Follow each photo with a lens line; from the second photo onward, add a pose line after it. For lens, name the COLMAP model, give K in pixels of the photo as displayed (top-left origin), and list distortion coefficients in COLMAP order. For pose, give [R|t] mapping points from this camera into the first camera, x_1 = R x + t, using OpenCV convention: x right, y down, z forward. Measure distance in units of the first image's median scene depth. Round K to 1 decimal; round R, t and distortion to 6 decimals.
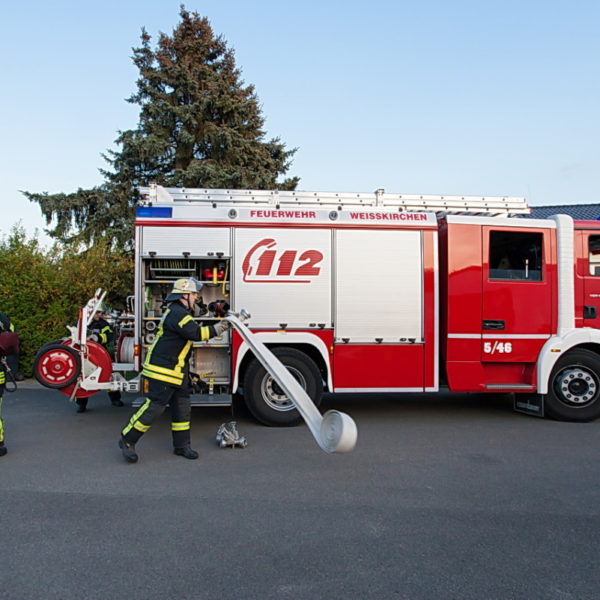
lens RADIAL K [[409.9, 0, 299.8], [0, 409.9, 301.0], [0, 0, 1]] dist [-0.040594, -0.001584]
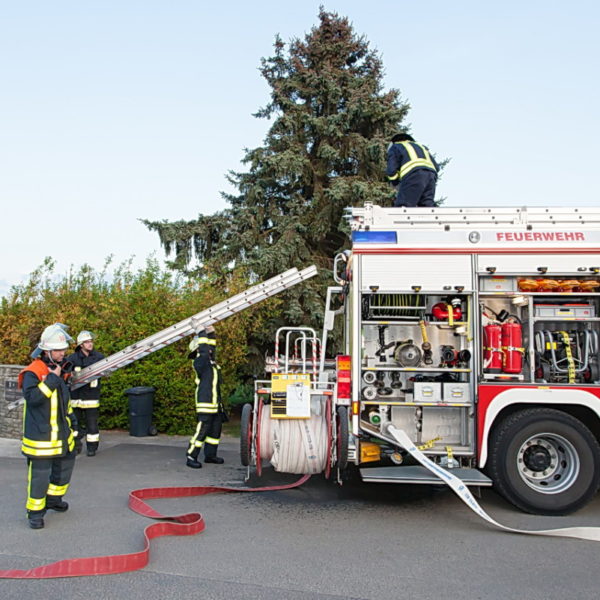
lens RADIAL K [[485.8, 0, 300.2], [0, 485.8, 300.6], [0, 0, 1]] dist [-0.062446, 0.013410]
pose [[0.984741, -0.007872, -0.173846, -0.162318], [-0.006754, 0.996495, -0.083378, -0.004826], [0.173893, 0.083280, 0.981237, 0.014876]]
